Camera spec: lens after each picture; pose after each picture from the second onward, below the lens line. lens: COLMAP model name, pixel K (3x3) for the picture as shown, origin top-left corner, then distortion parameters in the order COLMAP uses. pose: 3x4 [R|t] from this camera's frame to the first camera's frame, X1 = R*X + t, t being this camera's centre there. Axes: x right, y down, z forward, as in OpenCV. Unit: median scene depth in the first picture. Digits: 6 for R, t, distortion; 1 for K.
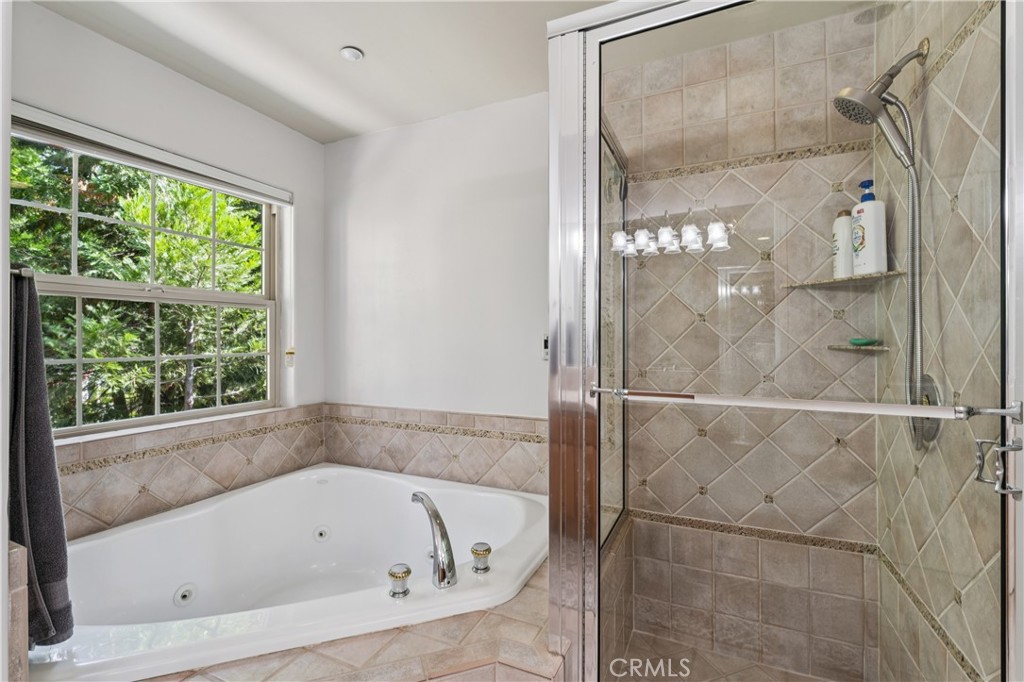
lens RADIAL K [[466.4, 0, 512.5], [0, 466.4, 338.9], [0, 0, 1]] dist [-0.003716, 0.000103]
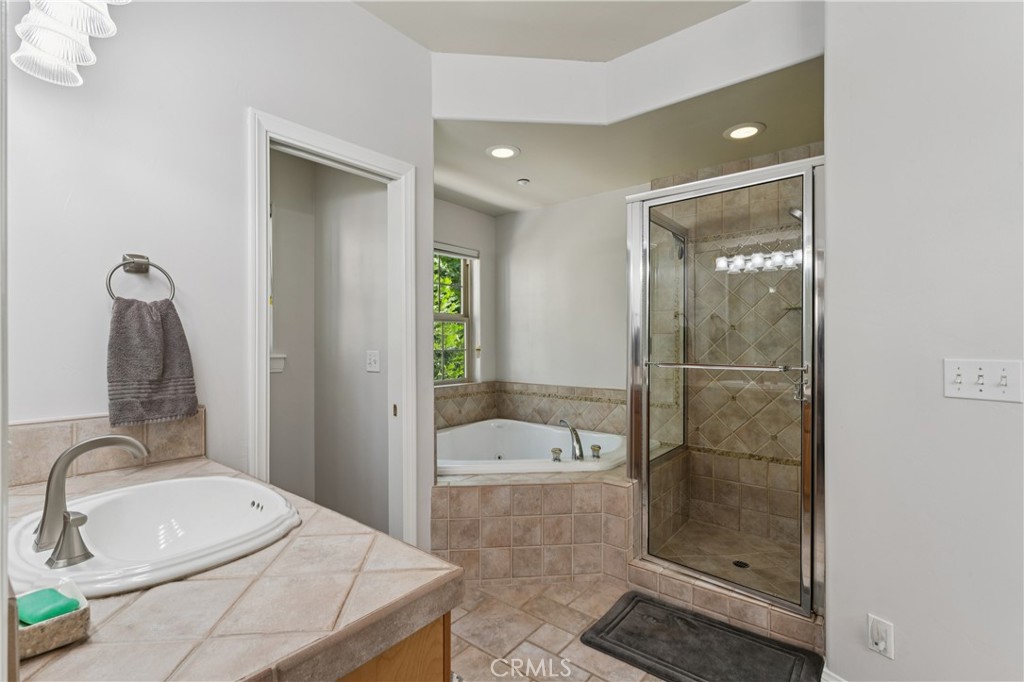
lens RADIAL K [[466.4, 0, 512.7], [0, 466.4, 343.5], [0, 0, 1]] dist [-0.003716, 0.000103]
pose [[0.969649, -0.000072, -0.244500, 0.045296], [0.001404, 0.999985, 0.005272, 0.000290], [0.244496, -0.005455, 0.969635, -0.607689]]
